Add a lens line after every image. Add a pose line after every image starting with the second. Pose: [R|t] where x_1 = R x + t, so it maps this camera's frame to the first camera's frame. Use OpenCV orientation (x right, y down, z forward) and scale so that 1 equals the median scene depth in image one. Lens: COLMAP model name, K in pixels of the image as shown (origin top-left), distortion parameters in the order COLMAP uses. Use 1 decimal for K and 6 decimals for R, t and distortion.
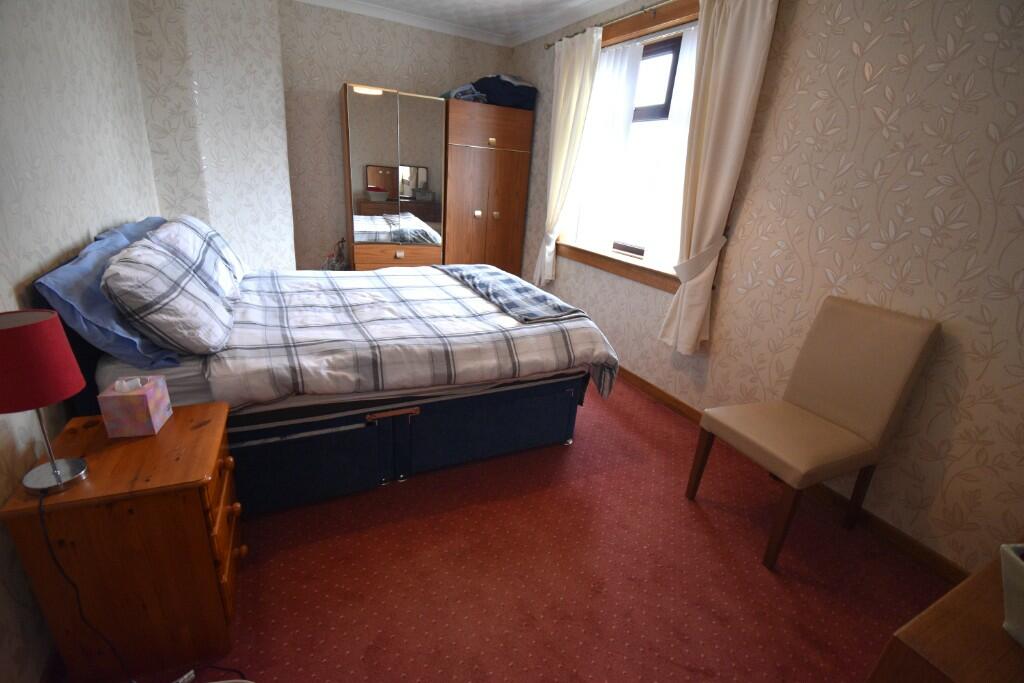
lens RADIAL K [[453.2, 0, 513.8], [0, 453.2, 342.5], [0, 0, 1]] dist [0.018669, -0.024748]
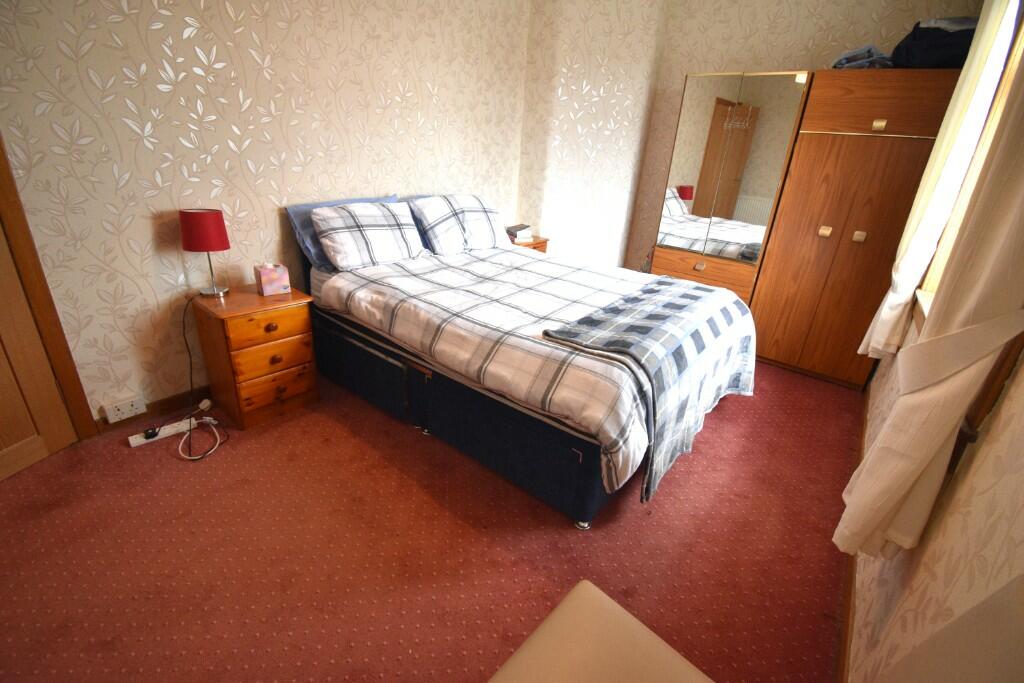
lens RADIAL K [[453.2, 0, 513.8], [0, 453.2, 342.5], [0, 0, 1]] dist [0.018669, -0.024748]
pose [[0.416000, 0.308816, -0.855323, 0.701379], [-0.343124, 0.924351, 0.166855, -0.152405], [0.842146, 0.224071, 0.490492, 0.575897]]
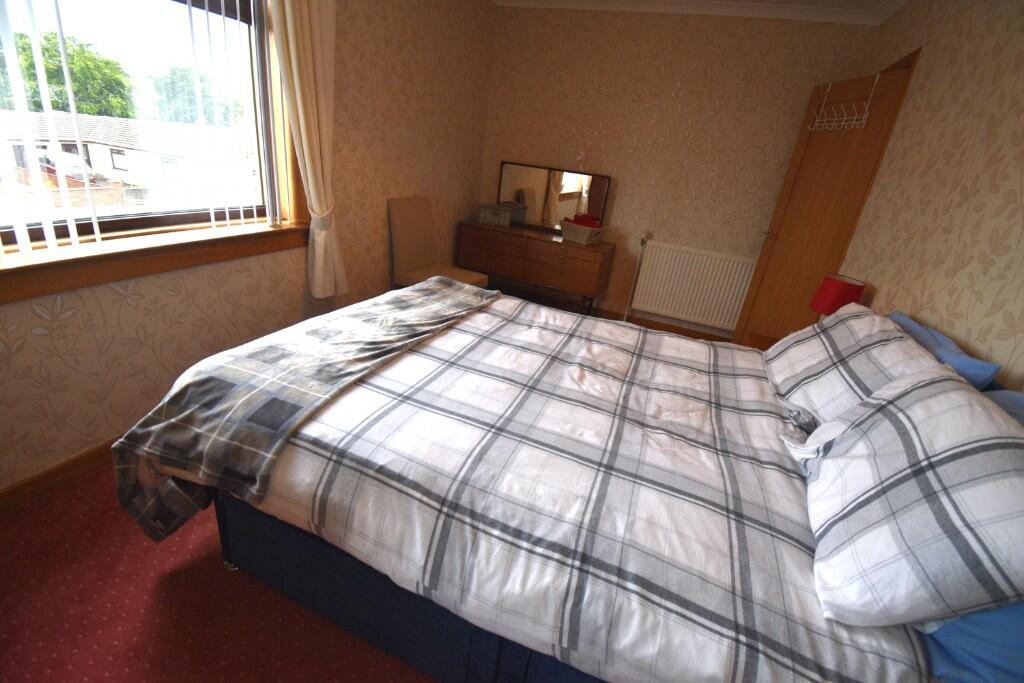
lens RADIAL K [[453.2, 0, 513.8], [0, 453.2, 342.5], [0, 0, 1]] dist [0.018669, -0.024748]
pose [[-0.644383, -0.436156, 0.628123, -0.713806], [0.098218, 0.767386, 0.633618, -0.630778], [-0.758369, 0.469986, -0.451652, 1.522709]]
